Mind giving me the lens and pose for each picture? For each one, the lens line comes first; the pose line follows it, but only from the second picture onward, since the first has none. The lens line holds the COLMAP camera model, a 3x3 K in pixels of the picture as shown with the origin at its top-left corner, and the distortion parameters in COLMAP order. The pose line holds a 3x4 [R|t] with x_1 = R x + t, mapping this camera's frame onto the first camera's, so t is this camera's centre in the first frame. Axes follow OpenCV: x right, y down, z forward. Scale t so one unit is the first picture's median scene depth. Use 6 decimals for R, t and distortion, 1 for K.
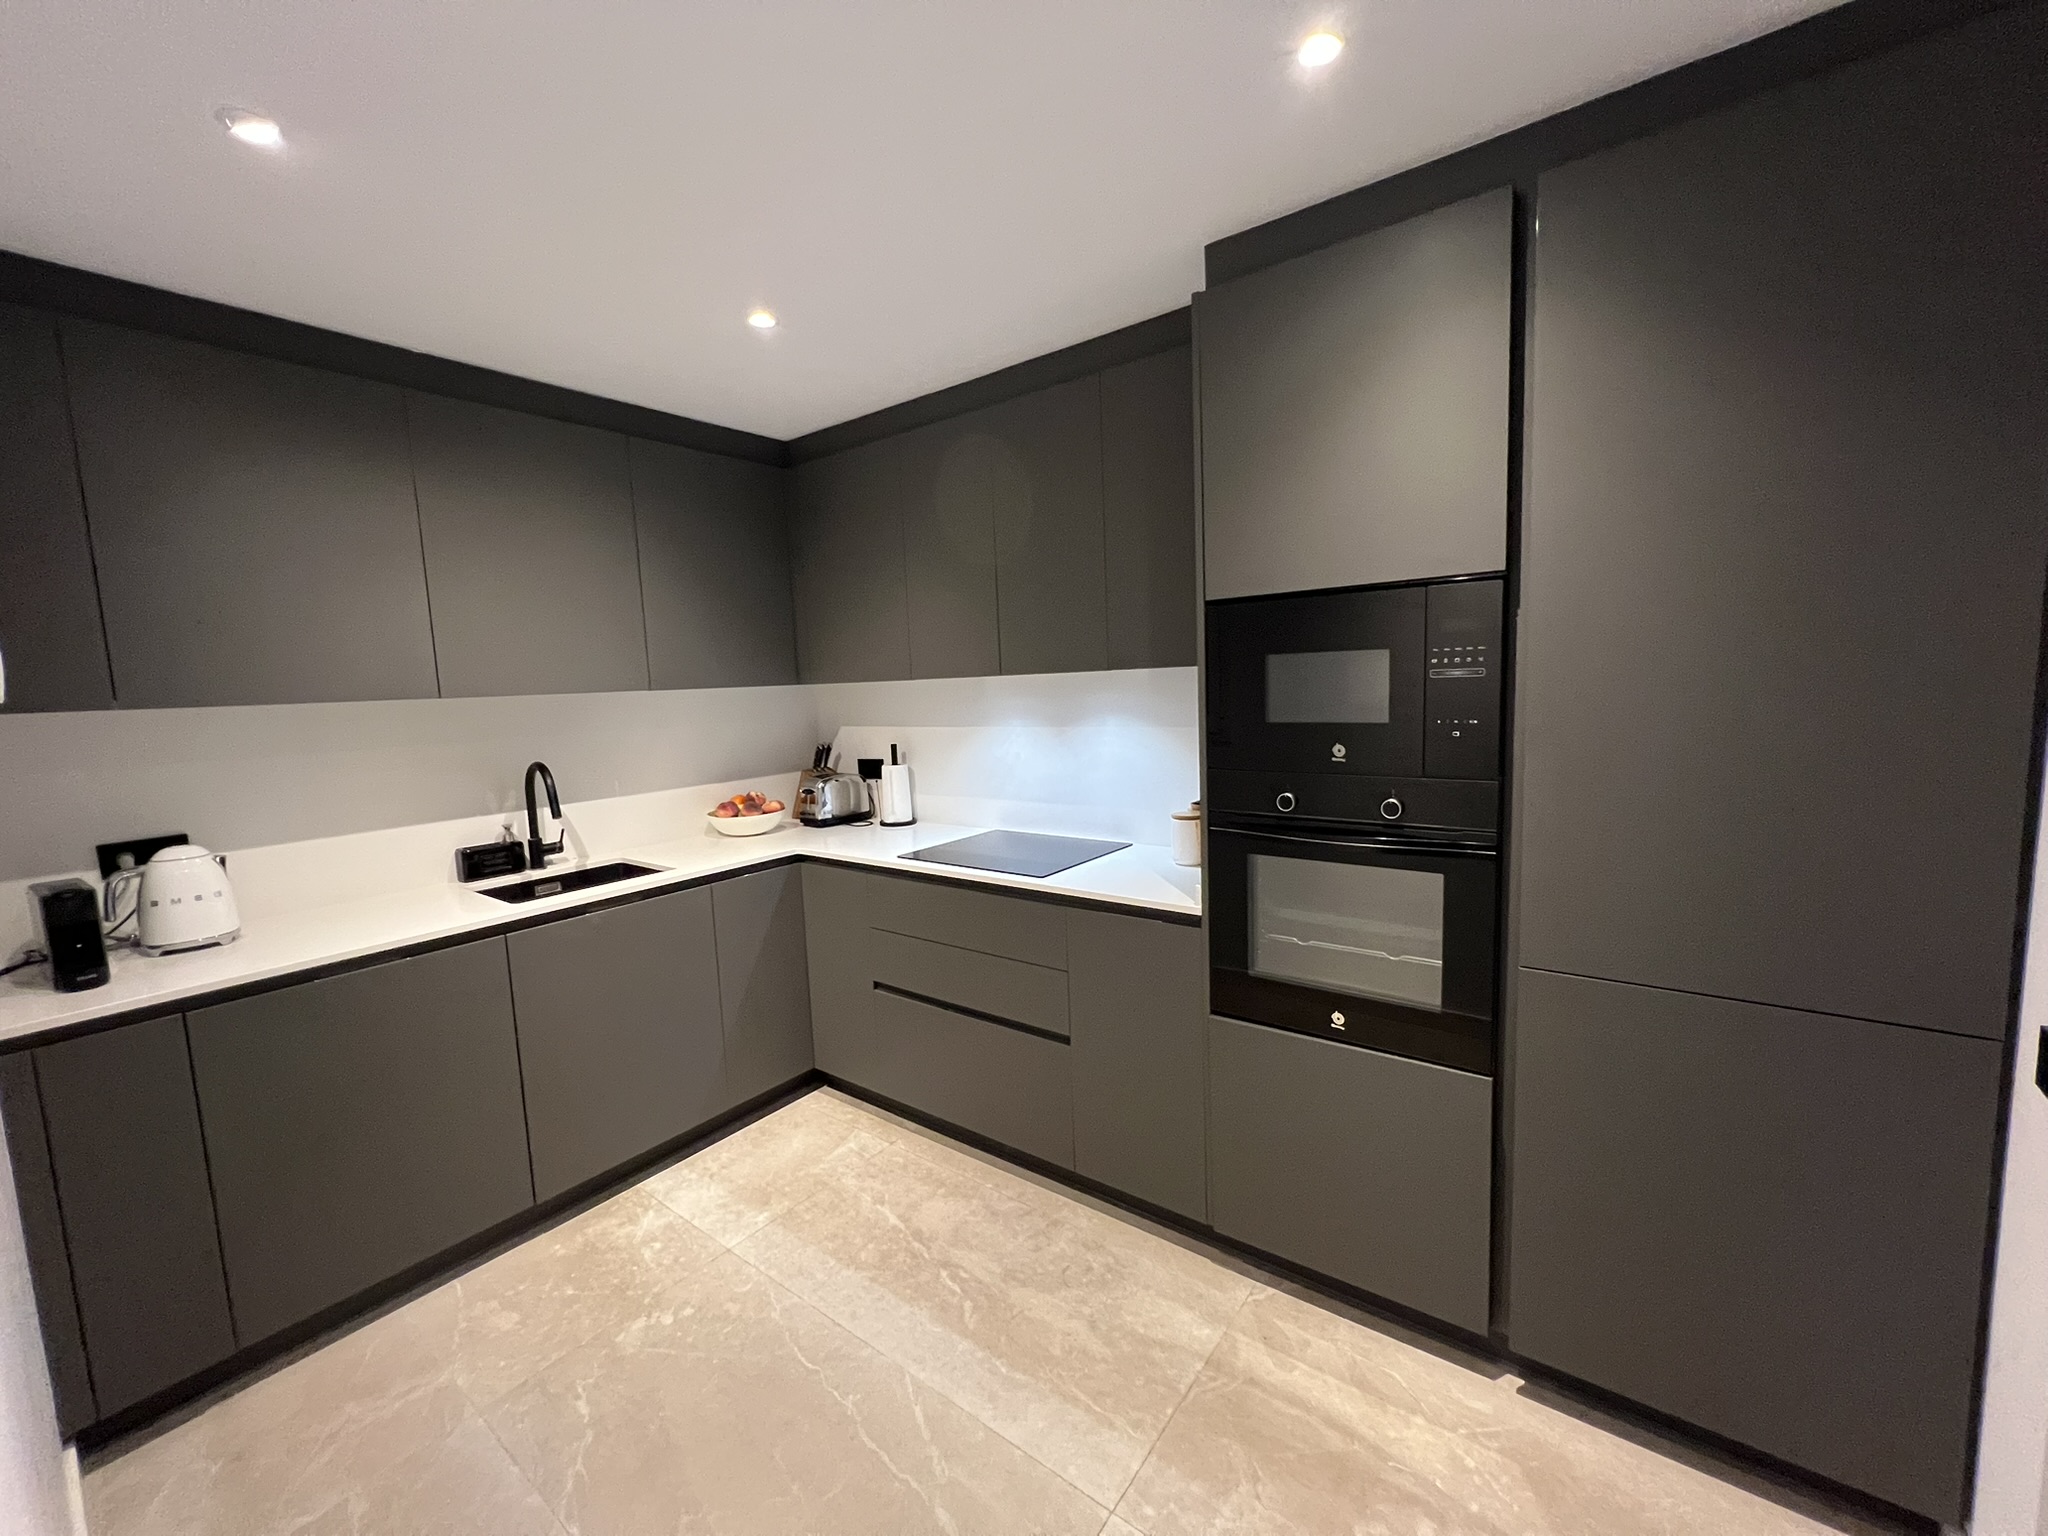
lens RADIAL K [[821.0, 0, 1026.6], [0, 821.0, 770.8], [0, 0, 1]] dist [0.002399, 0.000198]
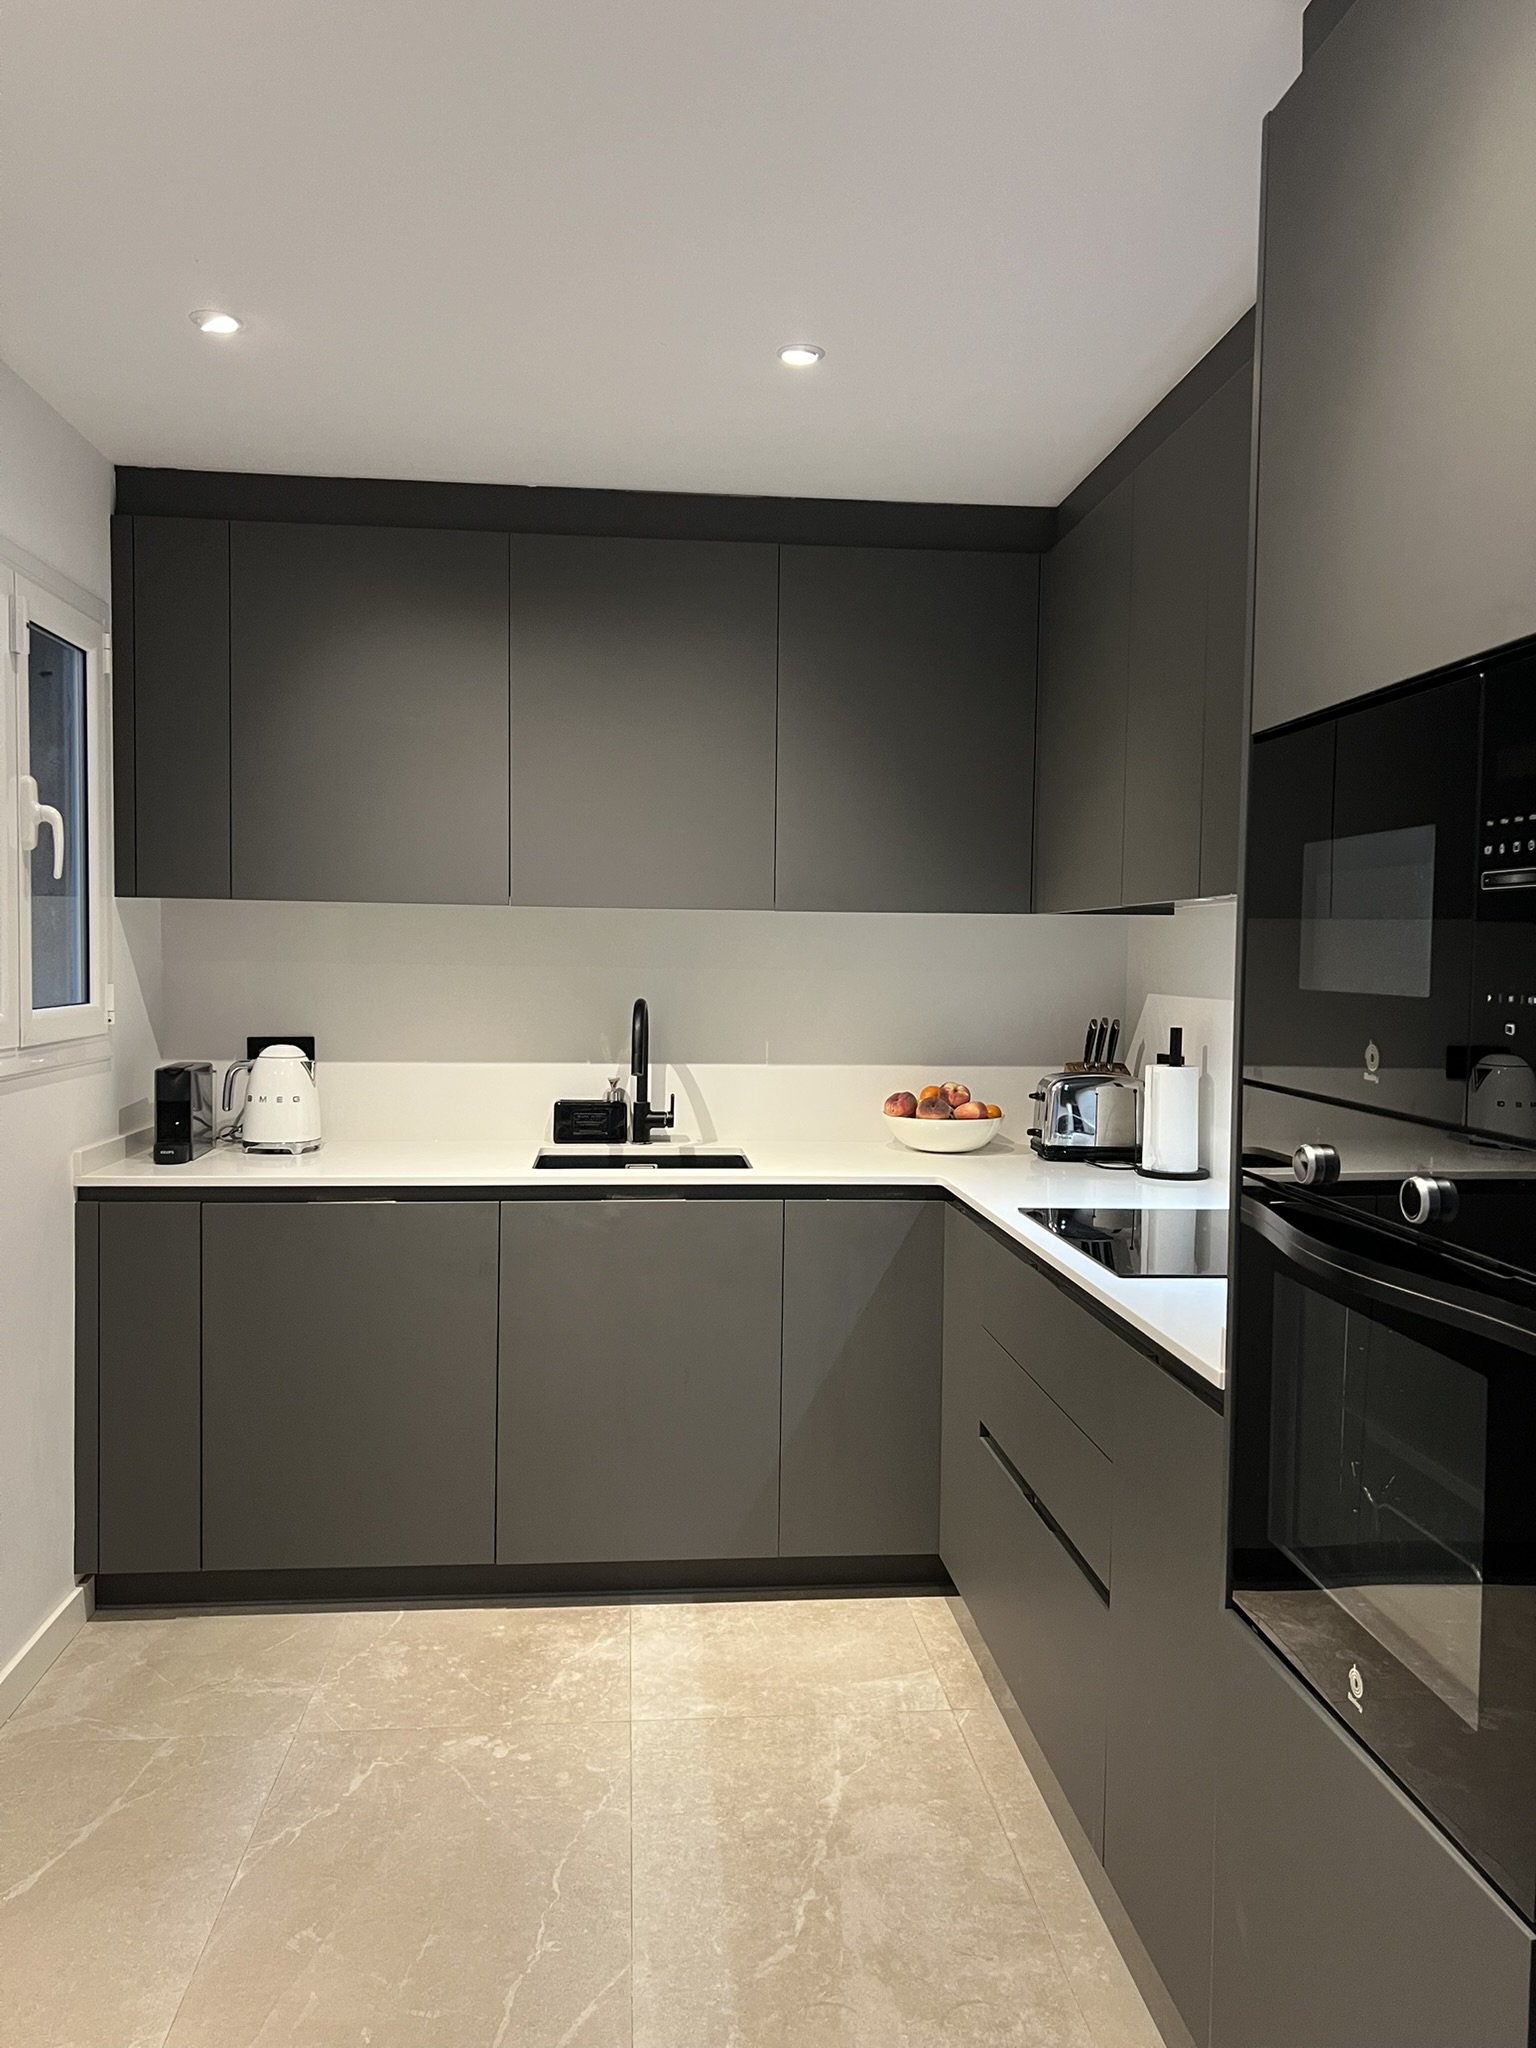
lens RADIAL K [[1560.2, 0, 765.3], [0, 1560.2, 1018.8], [0, 0, 1]] dist [0.057907, -0.049886]
pose [[0.671082, 0.080164, -0.737036, 0.630689], [-0.123203, 0.992372, -0.004242, -0.000485], [0.731074, 0.093652, 0.675840, 0.150533]]
